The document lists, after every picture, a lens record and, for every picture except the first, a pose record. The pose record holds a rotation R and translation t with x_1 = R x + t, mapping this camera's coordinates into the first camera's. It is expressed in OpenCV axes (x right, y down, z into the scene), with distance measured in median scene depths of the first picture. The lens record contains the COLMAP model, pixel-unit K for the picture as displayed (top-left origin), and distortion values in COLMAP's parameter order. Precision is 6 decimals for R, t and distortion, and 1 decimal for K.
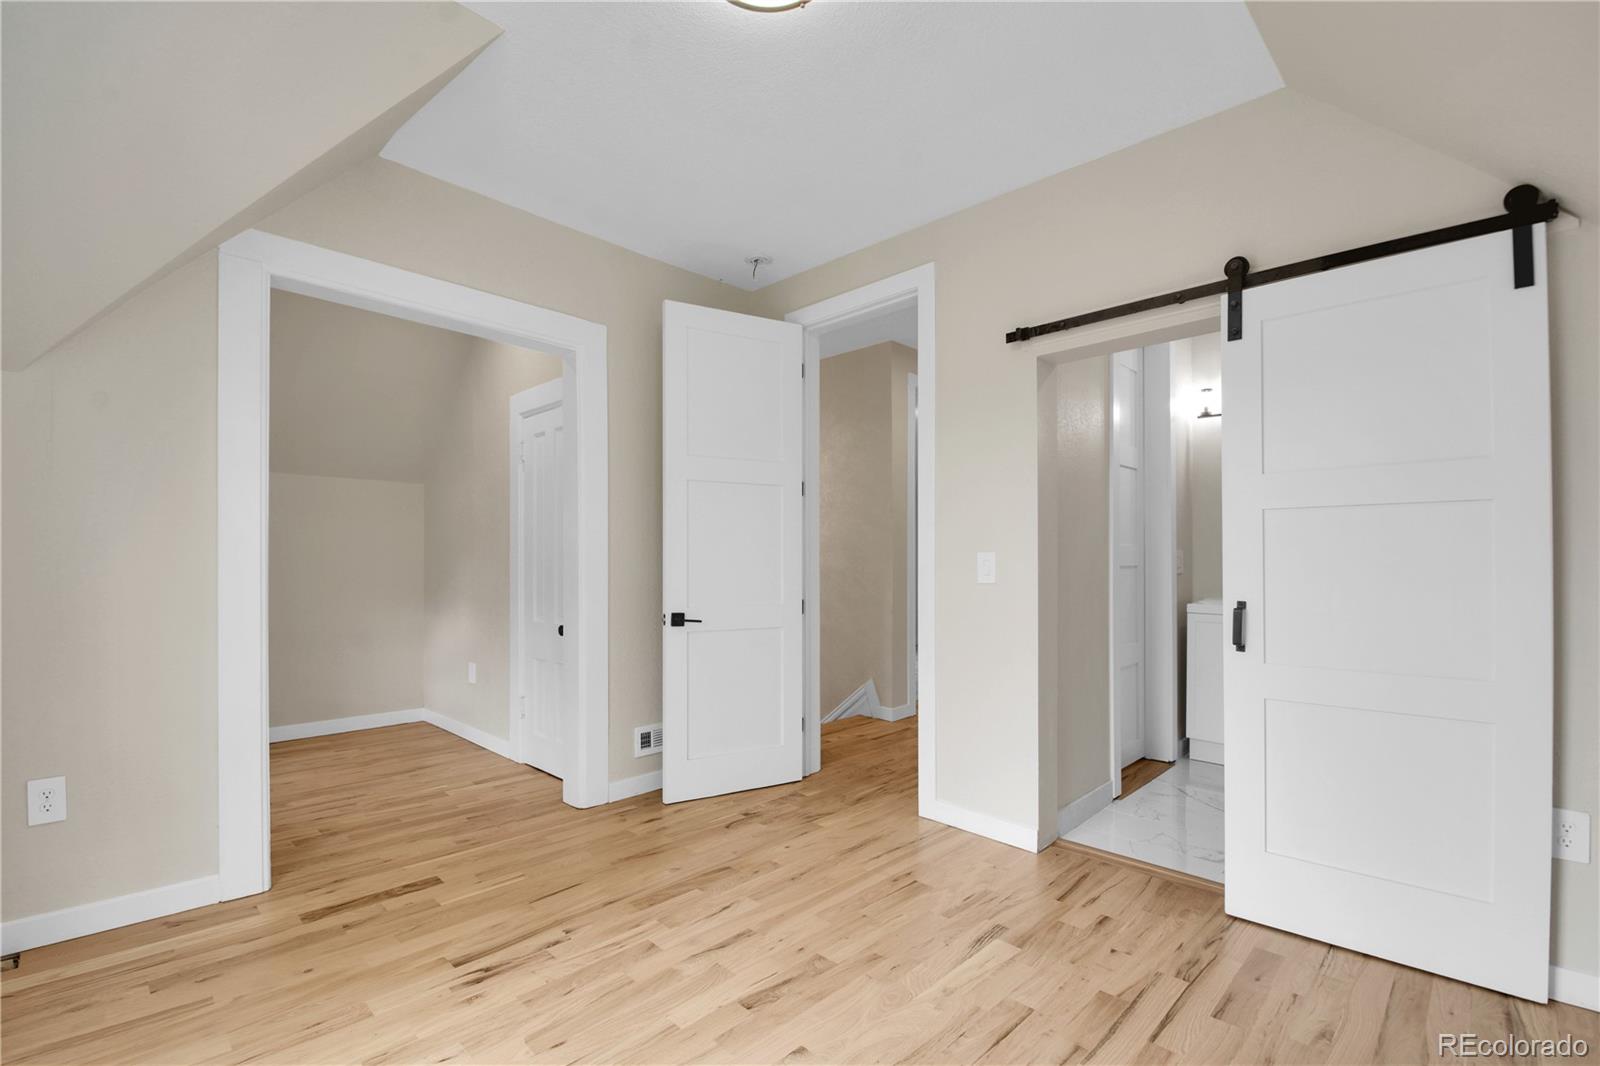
lens RADIAL K [[714.6, 0, 780.0], [0, 714.6, 556.0], [0, 0, 1]] dist [0.001226, -0.015240]
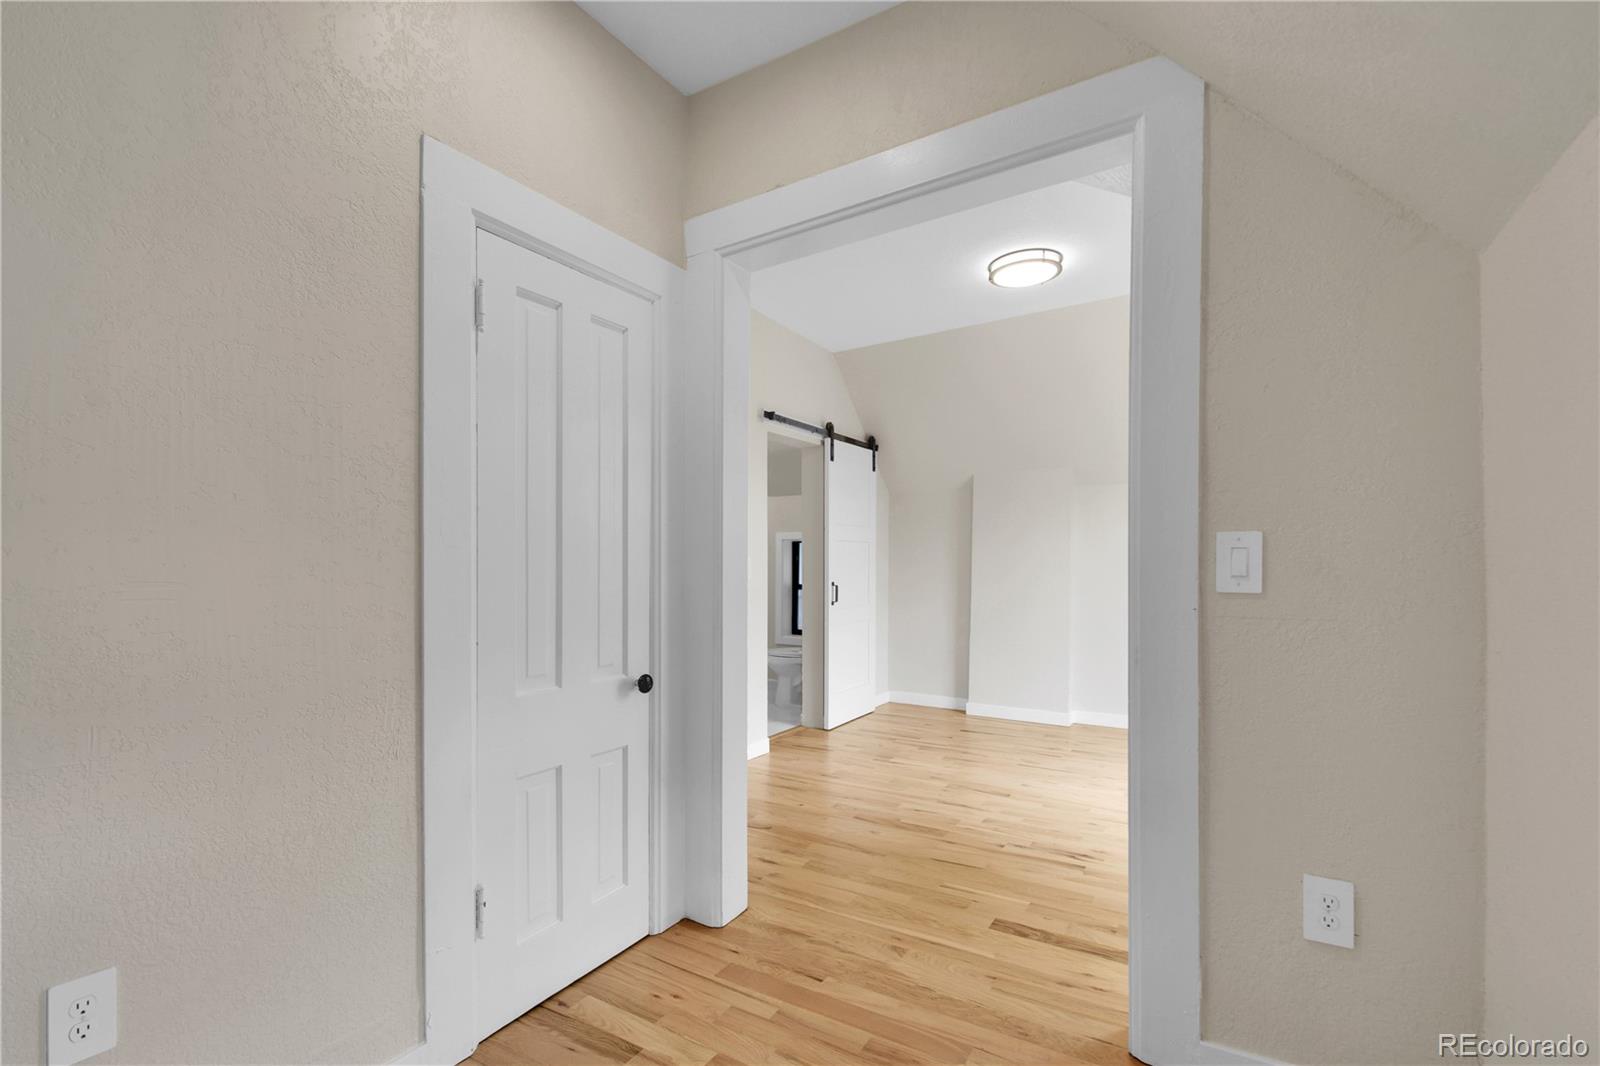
lens RADIAL K [[714.6, 0, 780.0], [0, 714.6, 556.0], [0, 0, 1]] dist [0.001226, -0.015240]
pose [[-0.216158, 0.005171, 0.976345, -1.582706], [-0.004069, 0.999973, -0.006197, -0.001499], [-0.976350, -0.005312, -0.216131, 1.778951]]
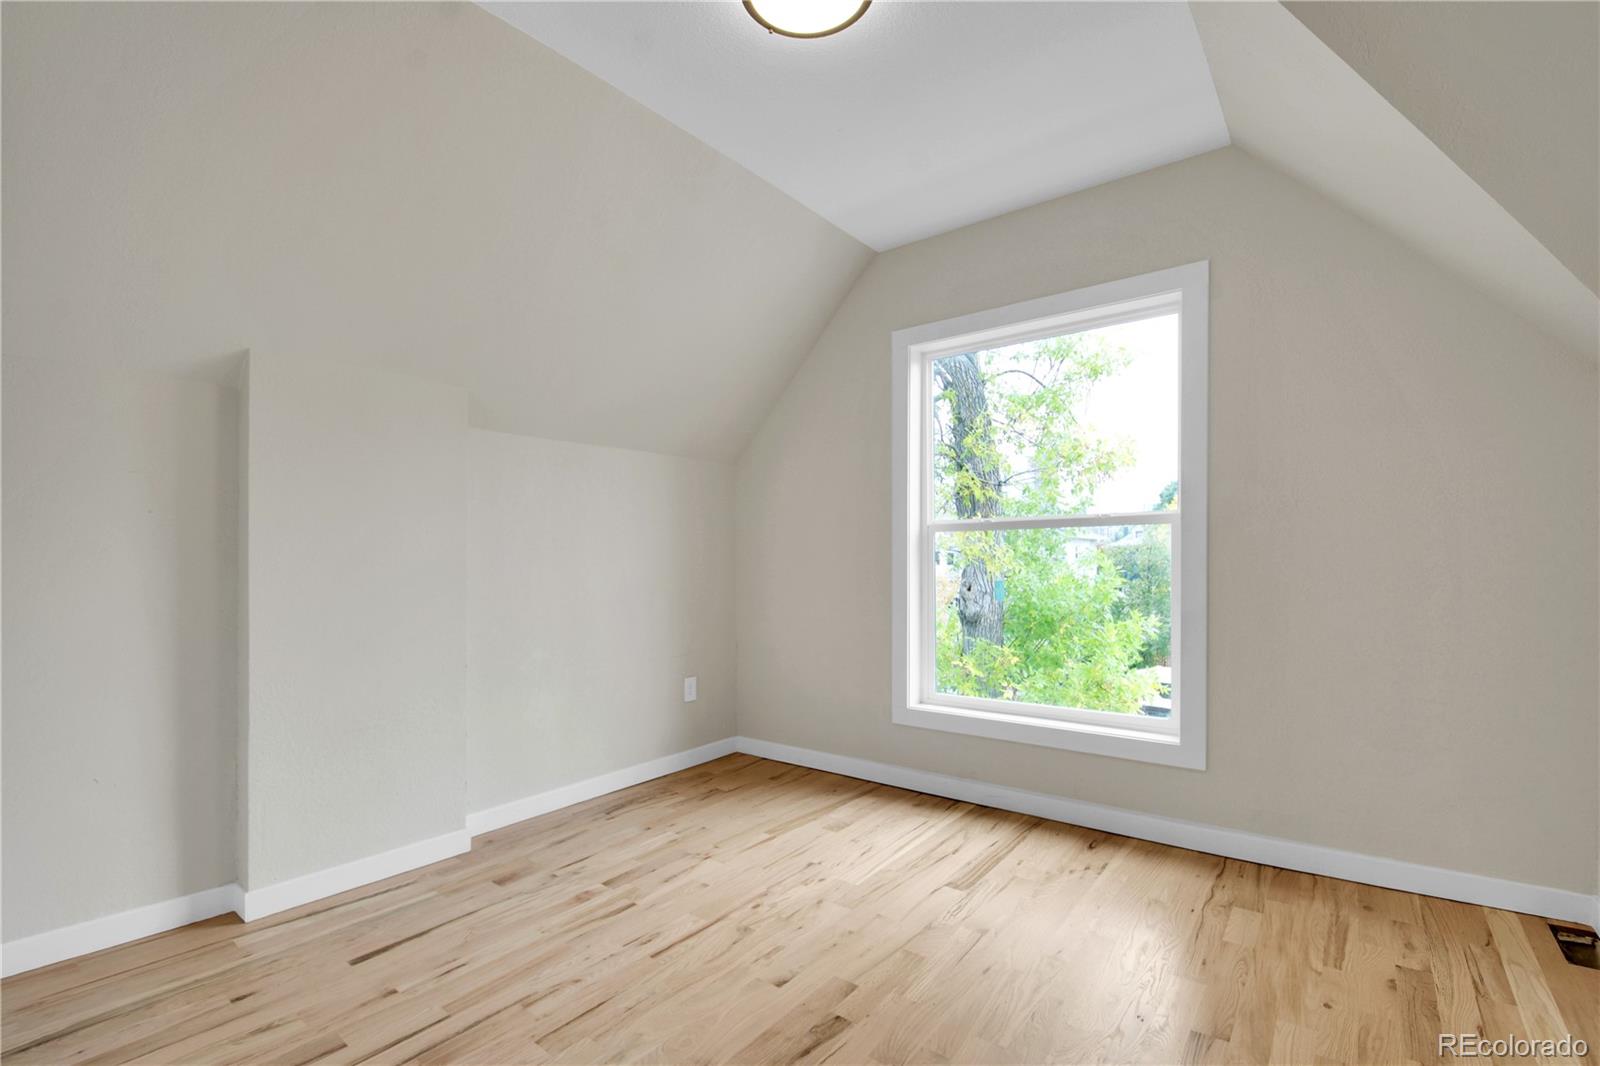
lens RADIAL K [[714.6, 0, 780.0], [0, 714.6, 556.0], [0, 0, 1]] dist [0.001226, -0.015240]
pose [[-0.994078, 0.002219, -0.108649, 0.121489], [0.002832, 0.999981, -0.005490, 0.010117], [0.108635, -0.005765, -0.994065, 1.712564]]
